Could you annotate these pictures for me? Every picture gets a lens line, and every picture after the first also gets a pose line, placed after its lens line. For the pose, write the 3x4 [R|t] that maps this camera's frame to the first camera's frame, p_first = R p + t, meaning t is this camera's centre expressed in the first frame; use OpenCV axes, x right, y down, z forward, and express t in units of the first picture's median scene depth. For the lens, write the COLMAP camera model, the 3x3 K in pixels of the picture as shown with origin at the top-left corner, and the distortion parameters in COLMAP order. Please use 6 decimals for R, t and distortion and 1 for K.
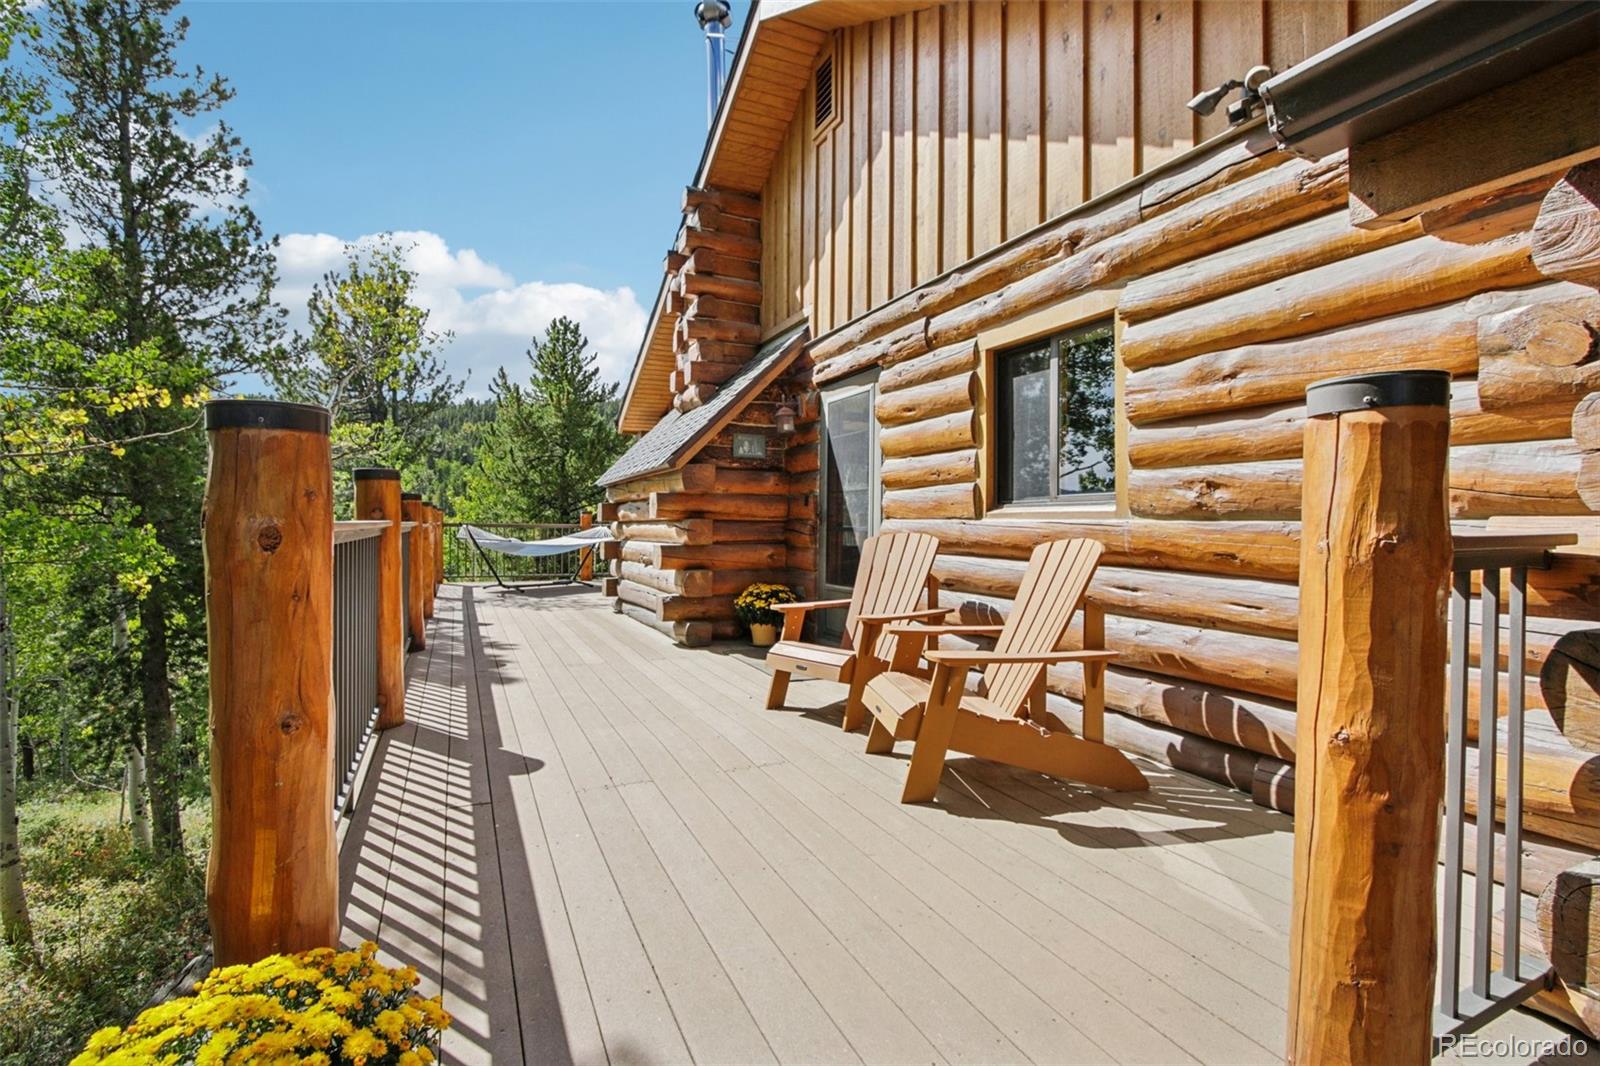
lens RADIAL K [[737.9, 0, 799.2], [0, 737.9, 534.3], [0, 0, 1]] dist [-0.017207, 0.001910]
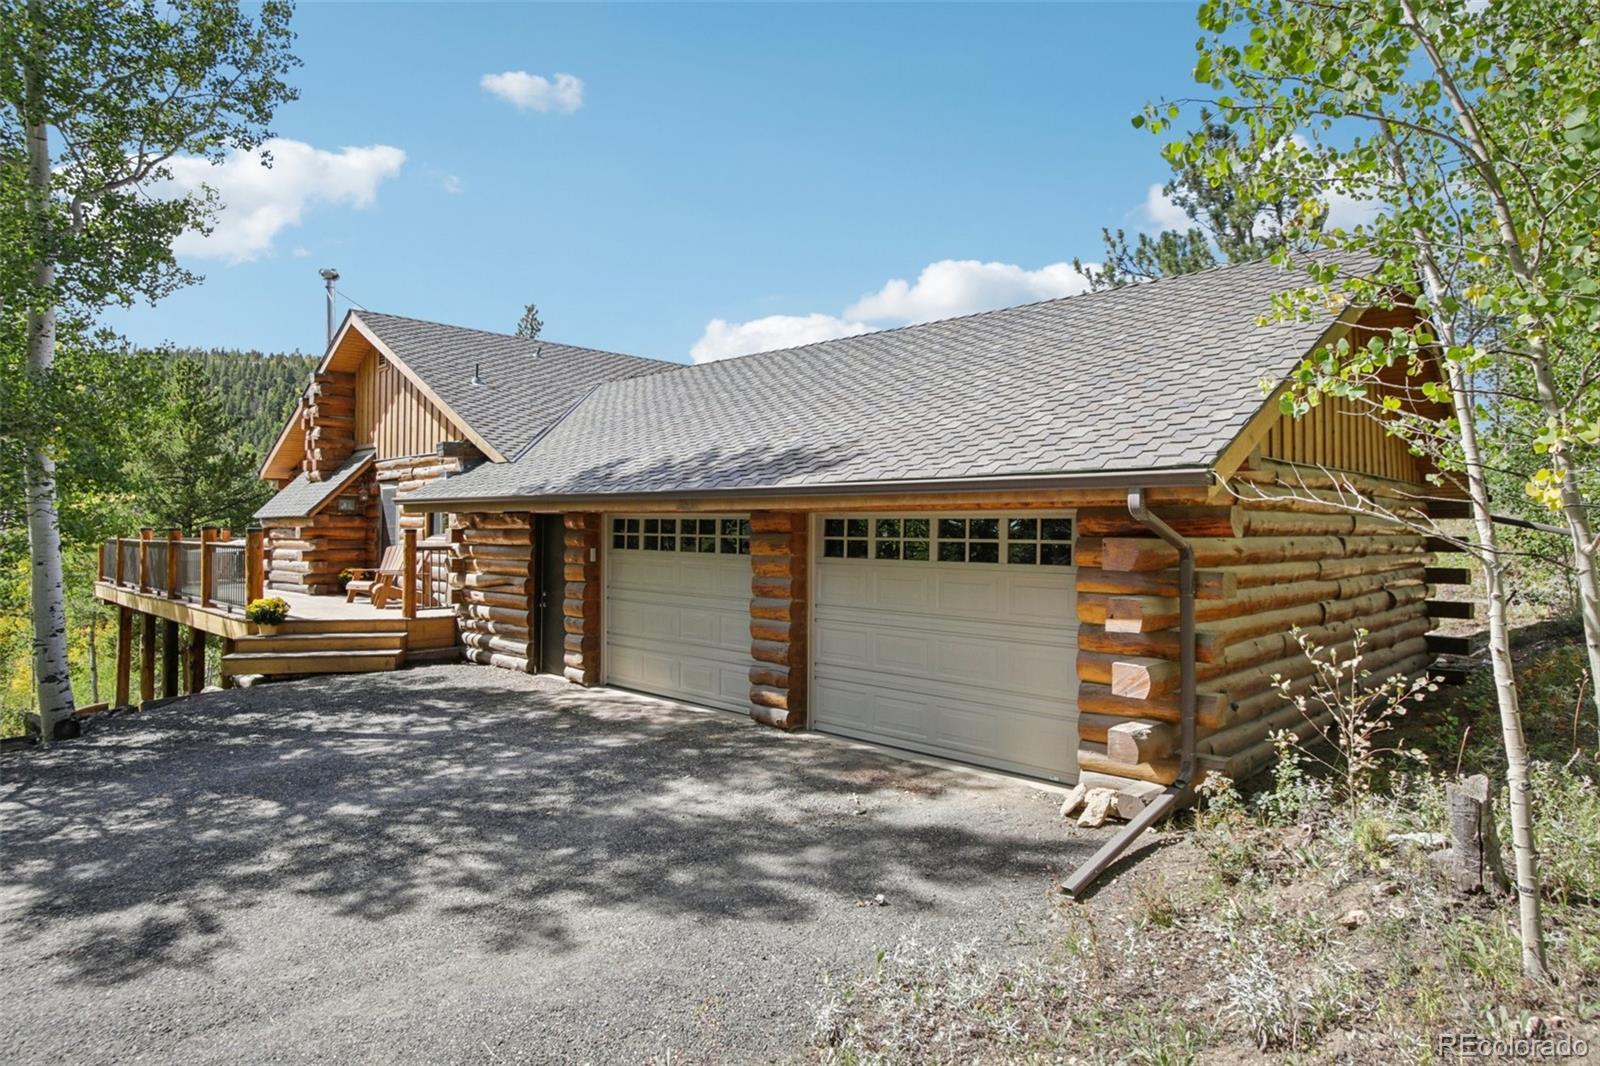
lens RADIAL K [[915.5, 0, 800.8], [0, 915.5, 528.5], [0, 0, 1]] dist [0.001350, 0.000188]
pose [[0.937901, -0.003138, 0.346888, 0.277360], [0.007254, 0.999918, -0.010567, -0.012062], [-0.346827, 0.012427, 0.937847, -2.205688]]
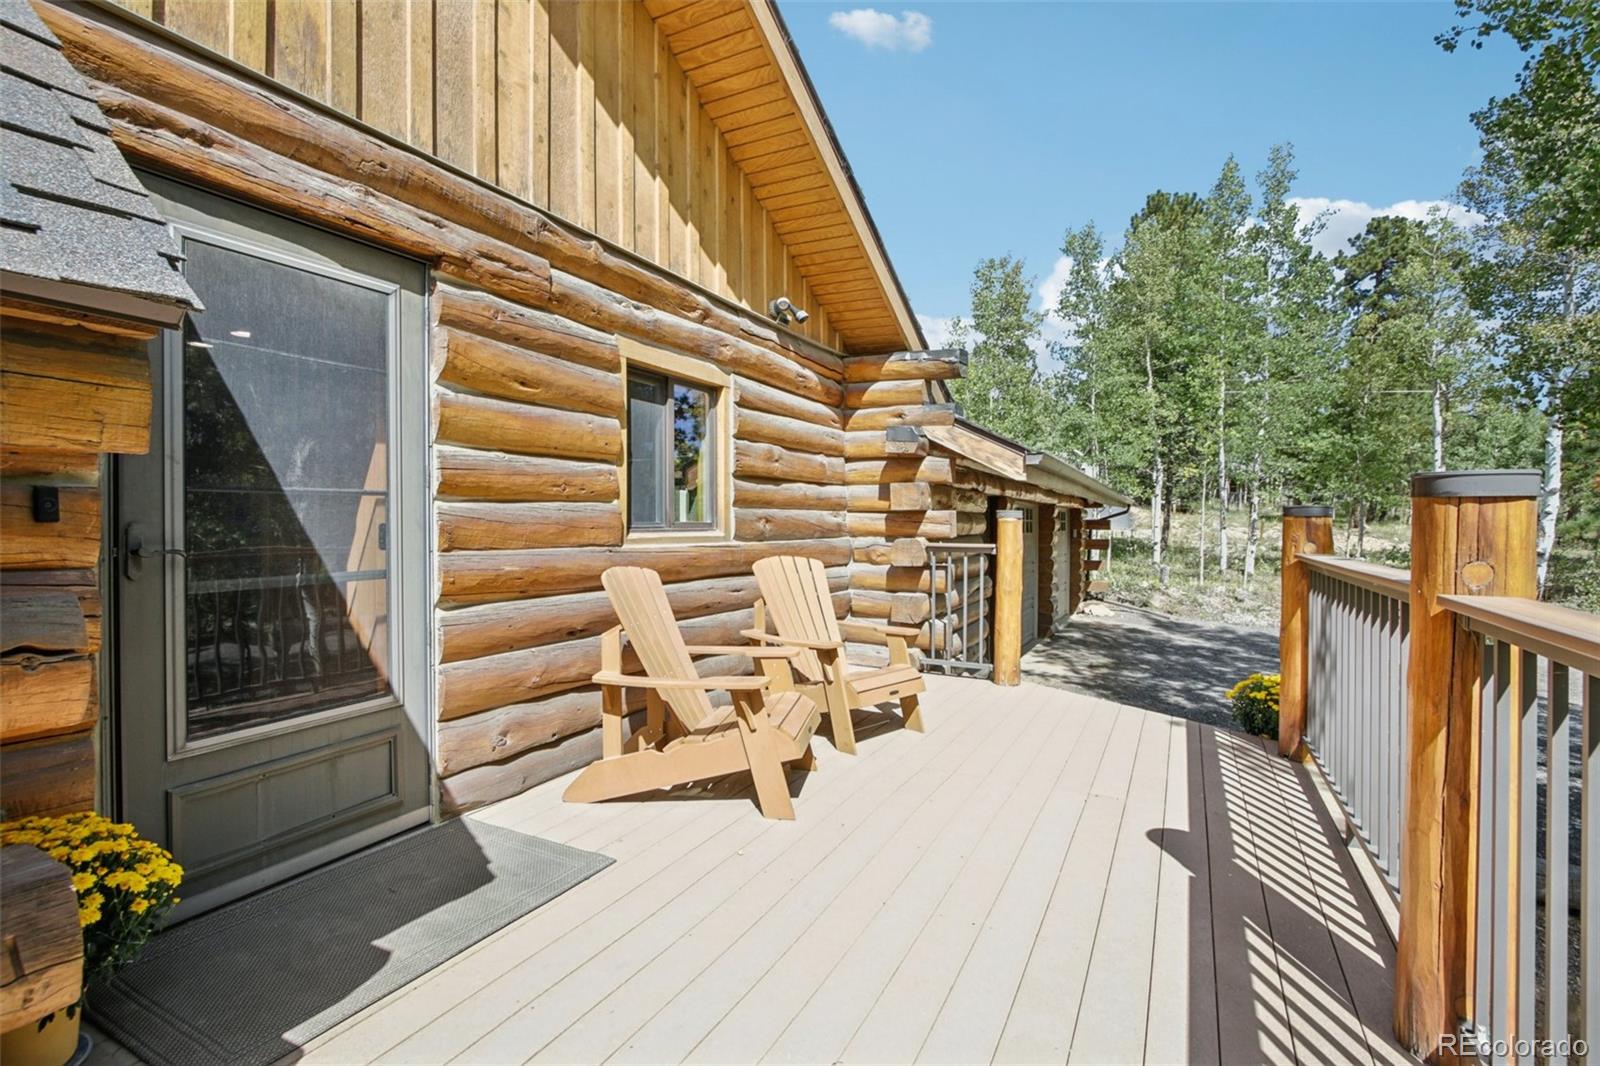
lens RADIAL K [[737.9, 0, 797.7], [0, 737.9, 520.3], [0, 0, 1]] dist [-0.017207, 0.001910]
pose [[-0.614268, -0.011960, 0.789007, -0.412364], [0.004285, 0.999820, 0.018492, -0.048271], [-0.789086, 0.014740, -0.614106, 0.981328]]
